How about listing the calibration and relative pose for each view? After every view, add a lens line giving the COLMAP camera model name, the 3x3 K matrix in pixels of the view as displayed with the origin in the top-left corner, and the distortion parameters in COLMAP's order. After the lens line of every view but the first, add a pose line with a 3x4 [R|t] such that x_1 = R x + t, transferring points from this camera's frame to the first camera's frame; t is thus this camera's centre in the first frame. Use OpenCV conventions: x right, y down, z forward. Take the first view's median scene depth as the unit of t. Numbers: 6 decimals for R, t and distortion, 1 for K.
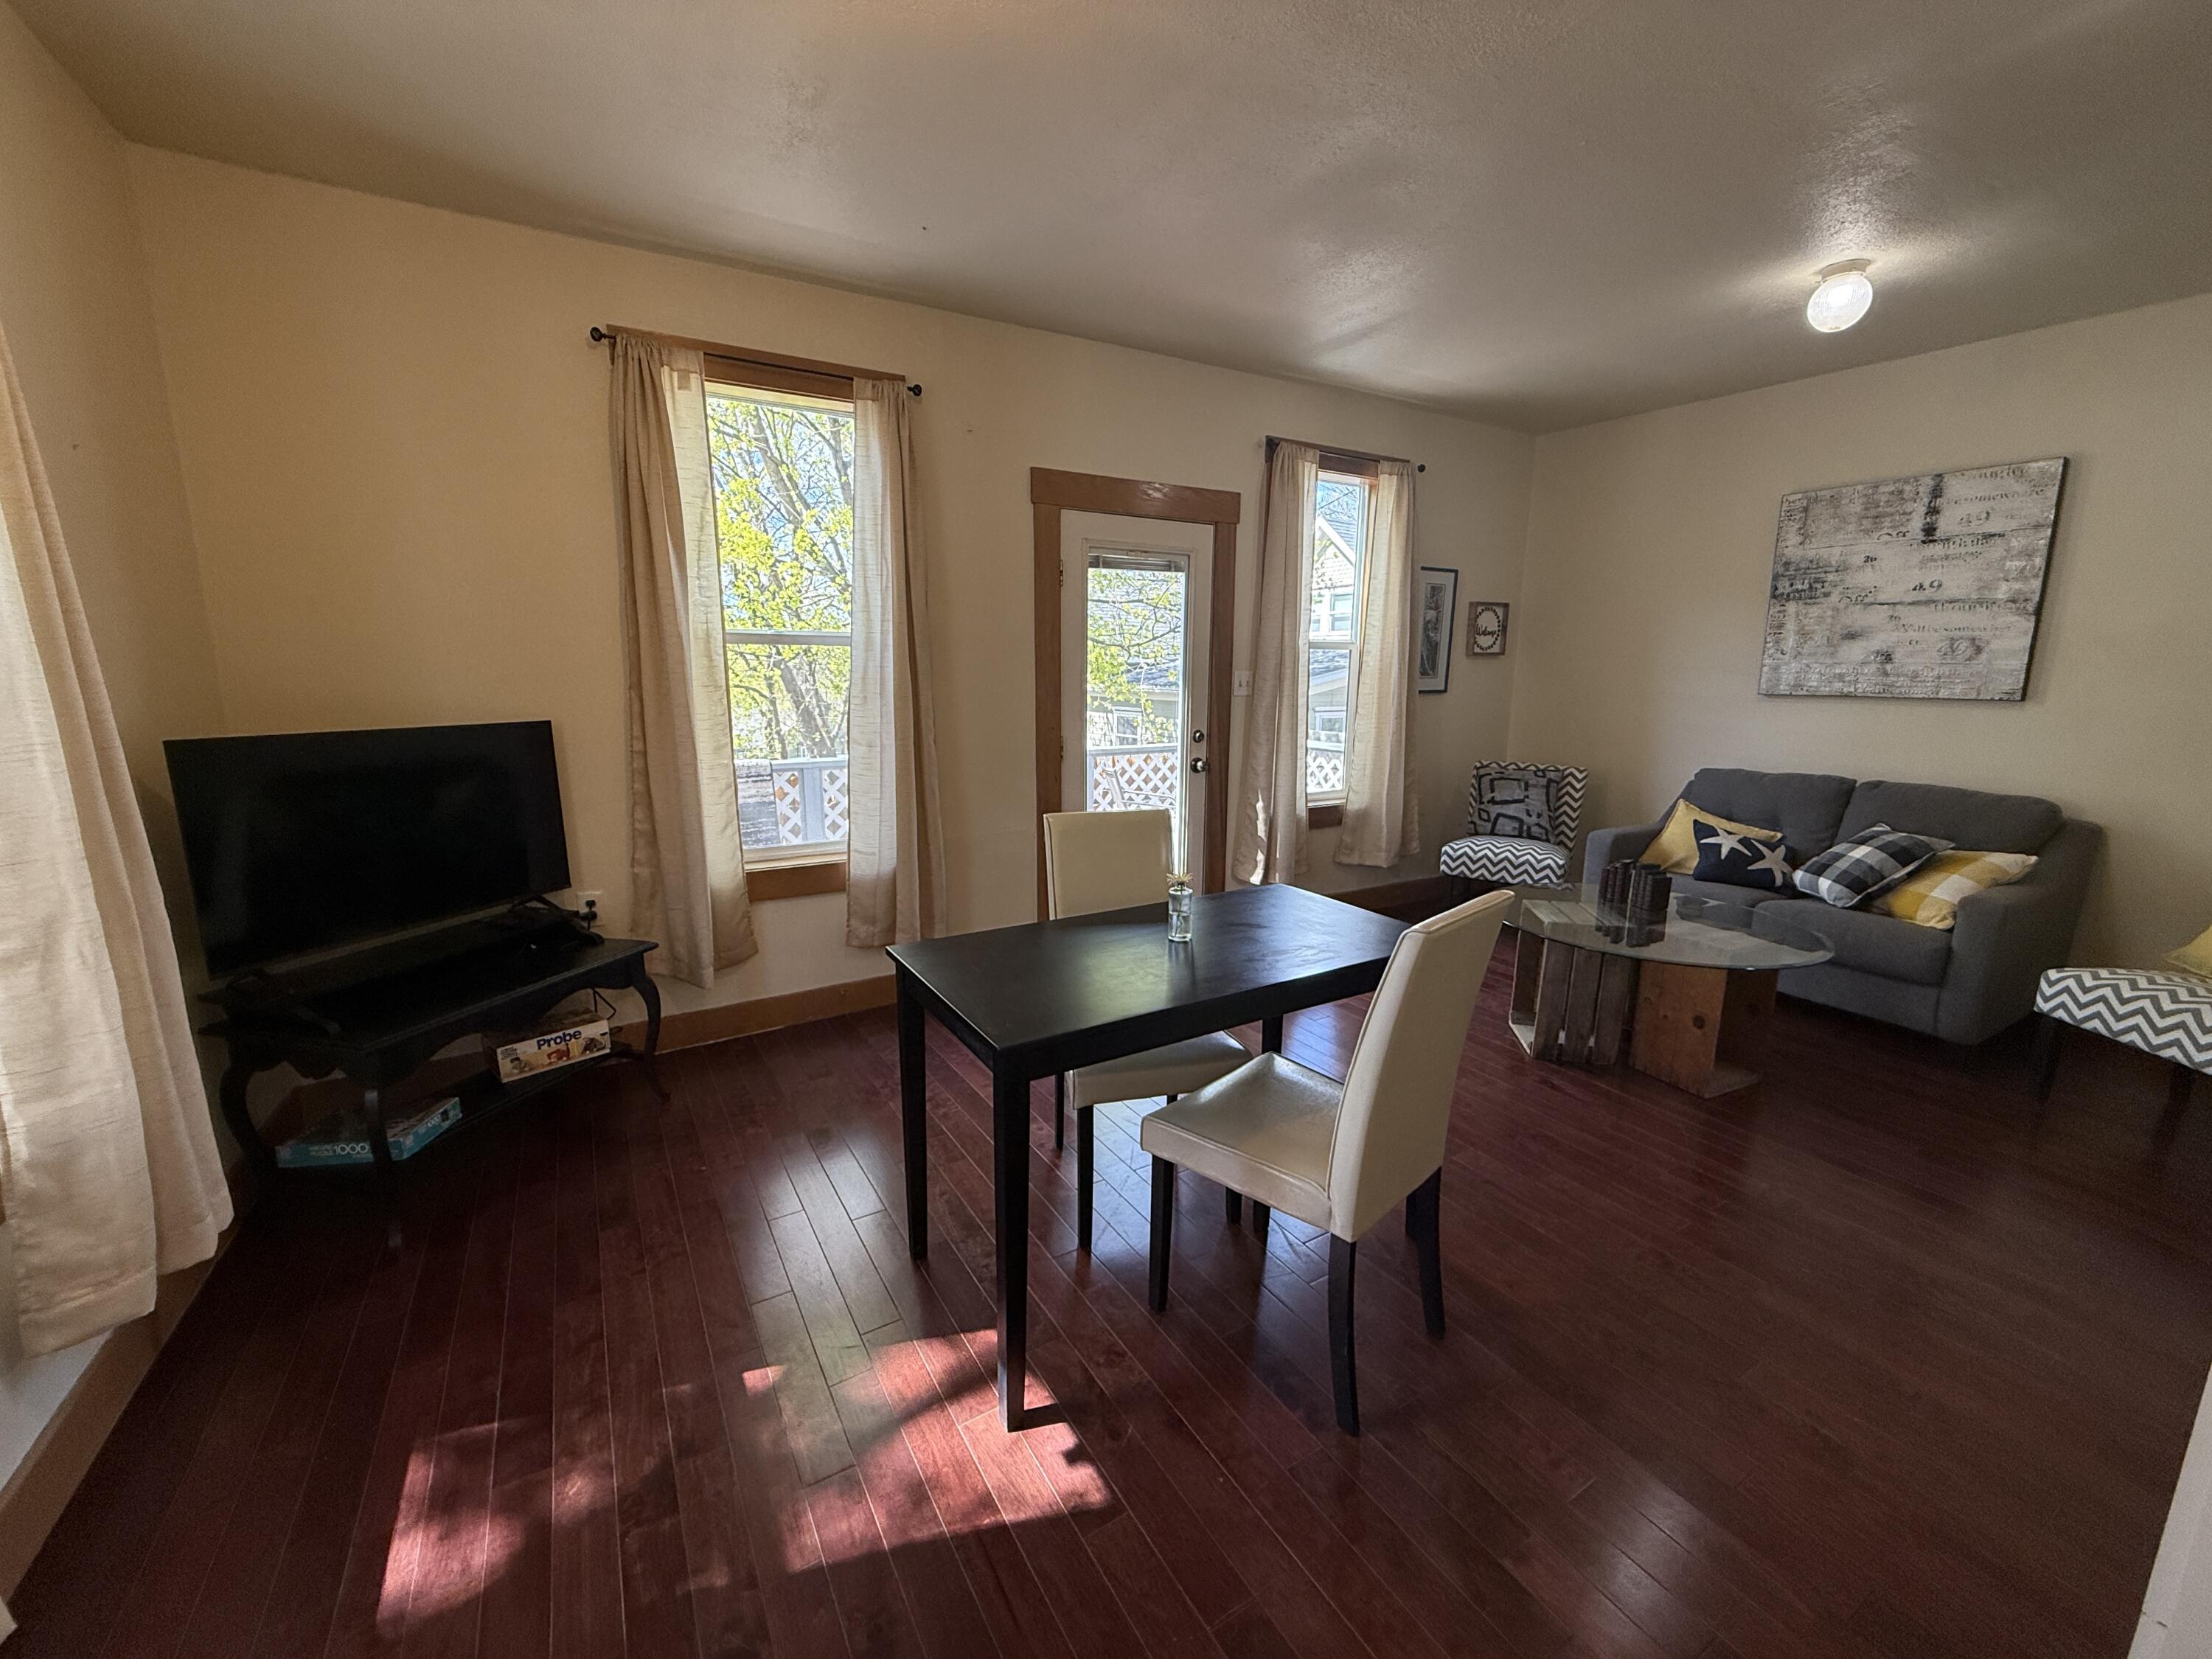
lens RADIAL K [[880.8, 0, 1103.2], [0, 880.8, 832.9], [0, 0, 1]] dist [-0.000846, 0.000217]
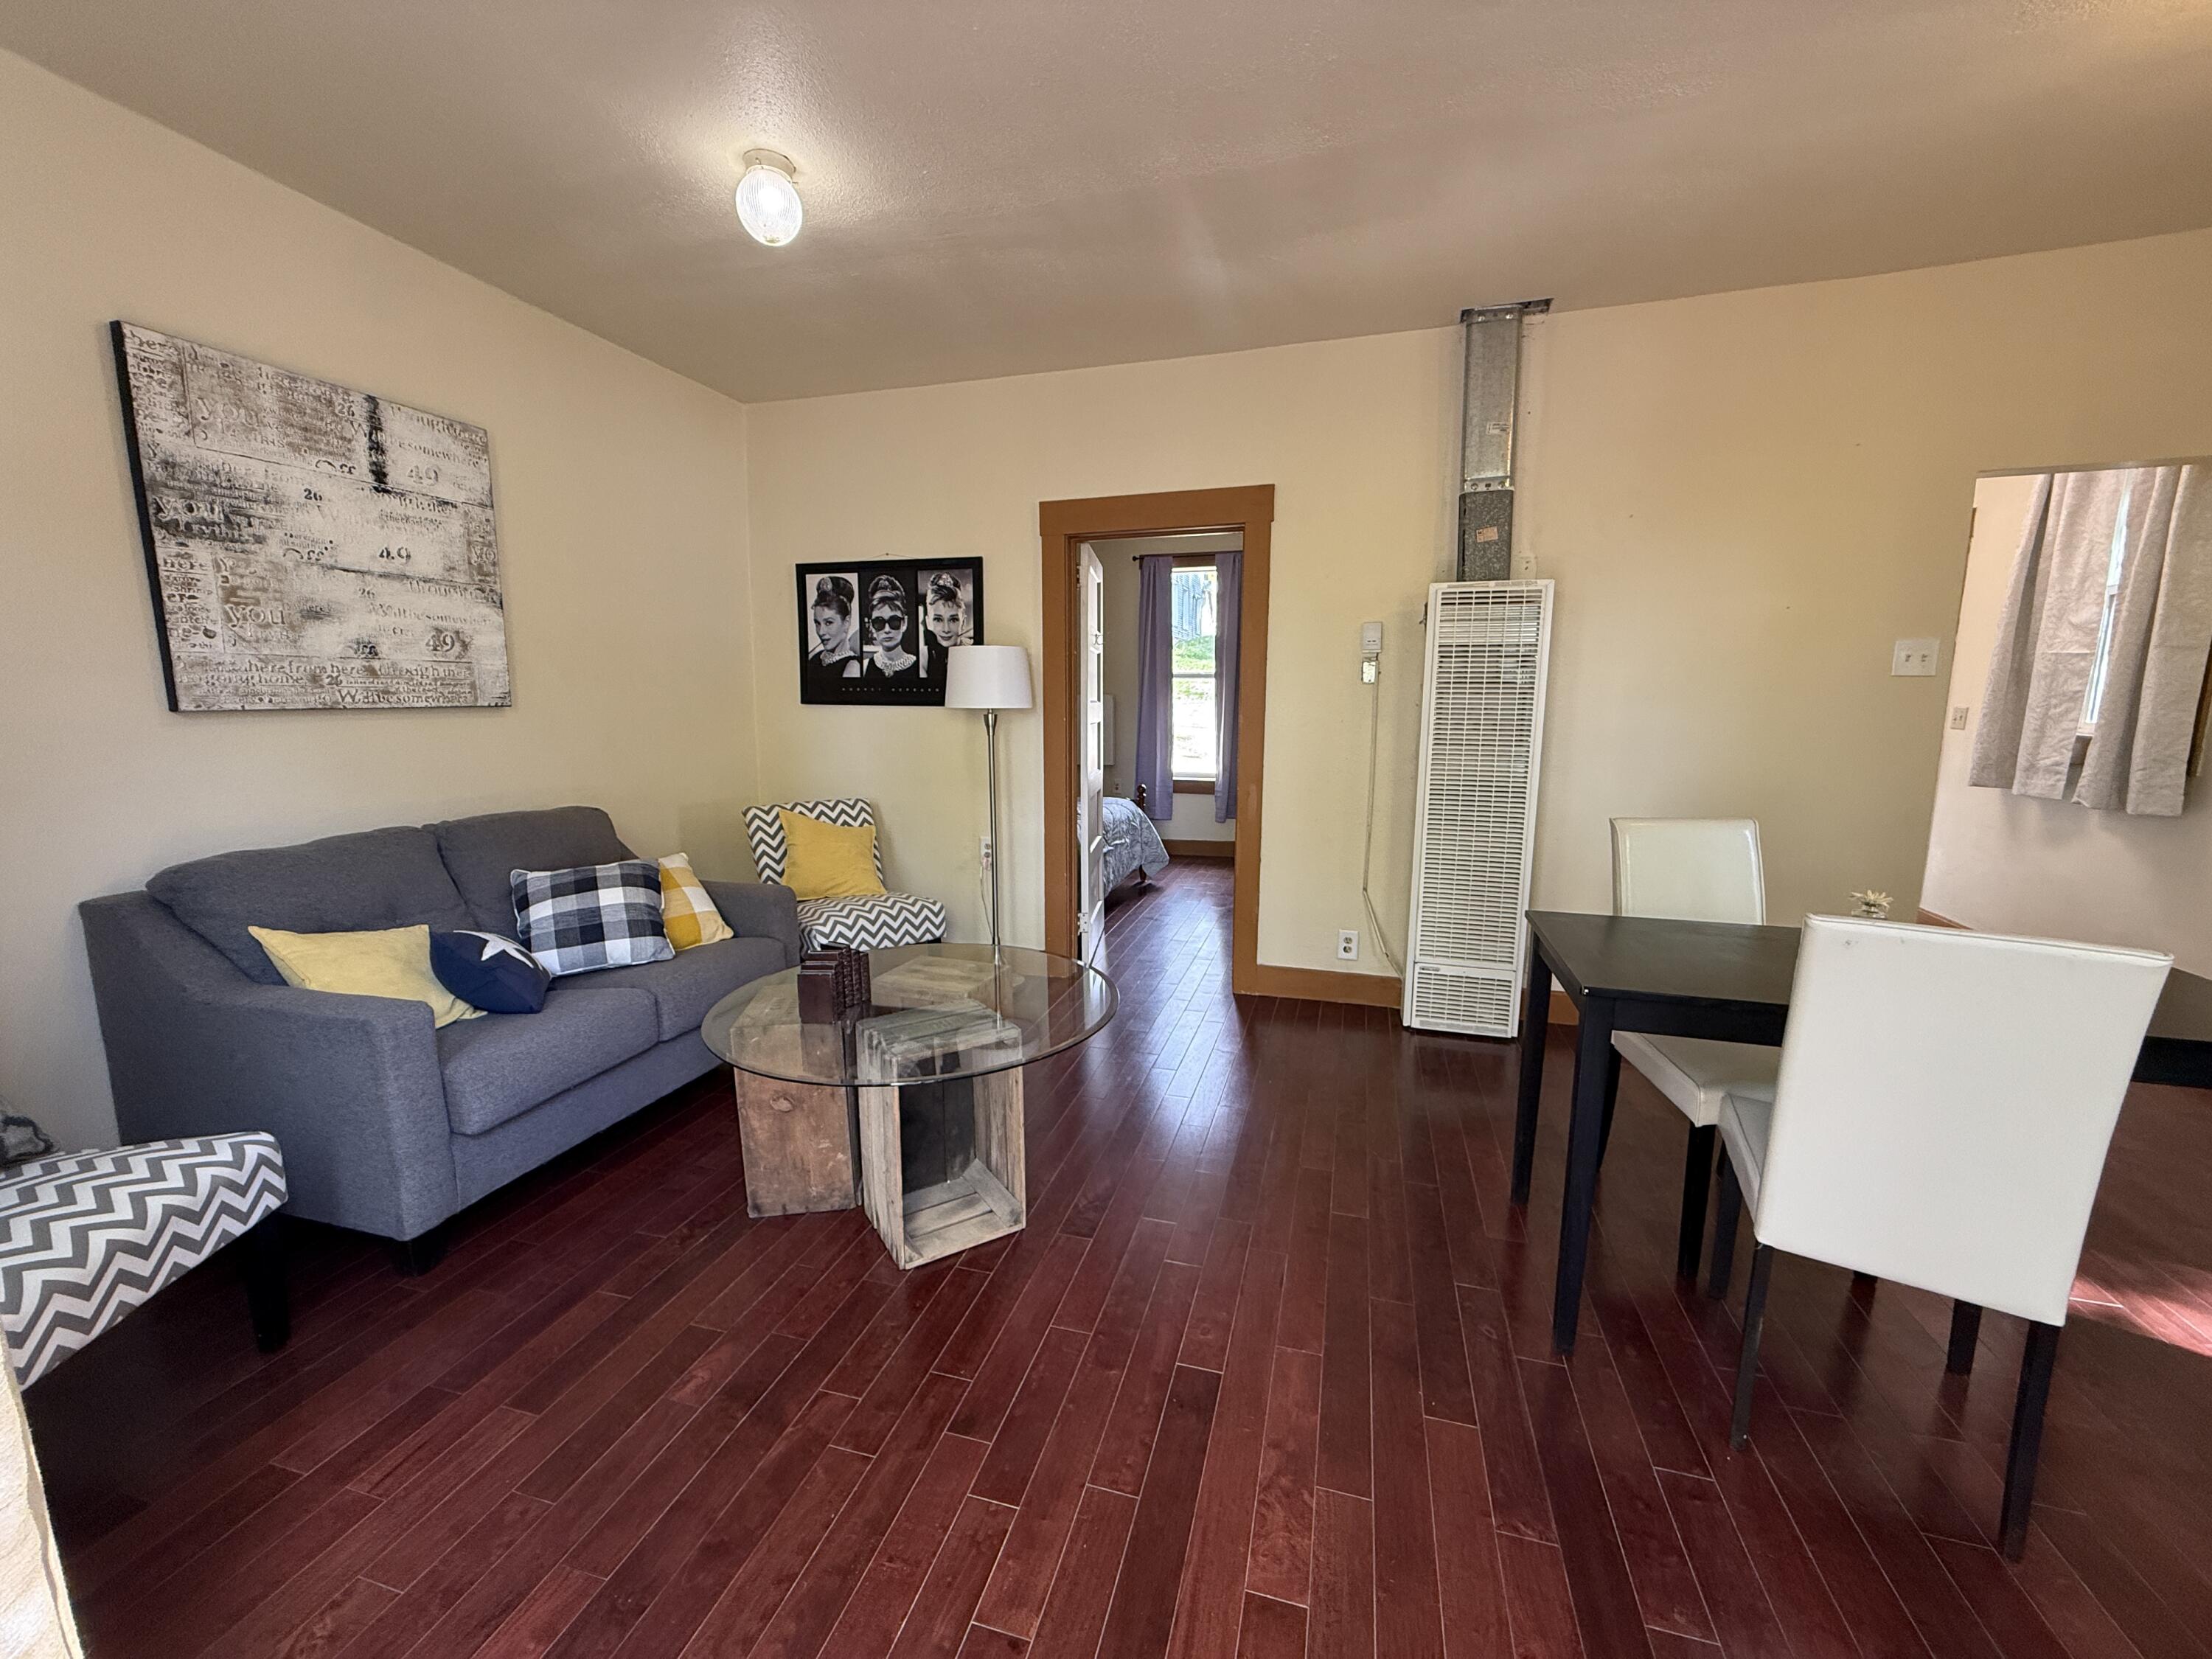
lens RADIAL K [[880.8, 0, 1105.1], [0, 880.8, 818.8], [0, 0, 1]] dist [-0.000846, 0.000217]
pose [[-0.681315, -0.109859, 0.723700, -0.011676], [0.132065, 0.954001, 0.269149, -0.184627], [-0.719978, 0.278951, -0.635466, 1.069152]]
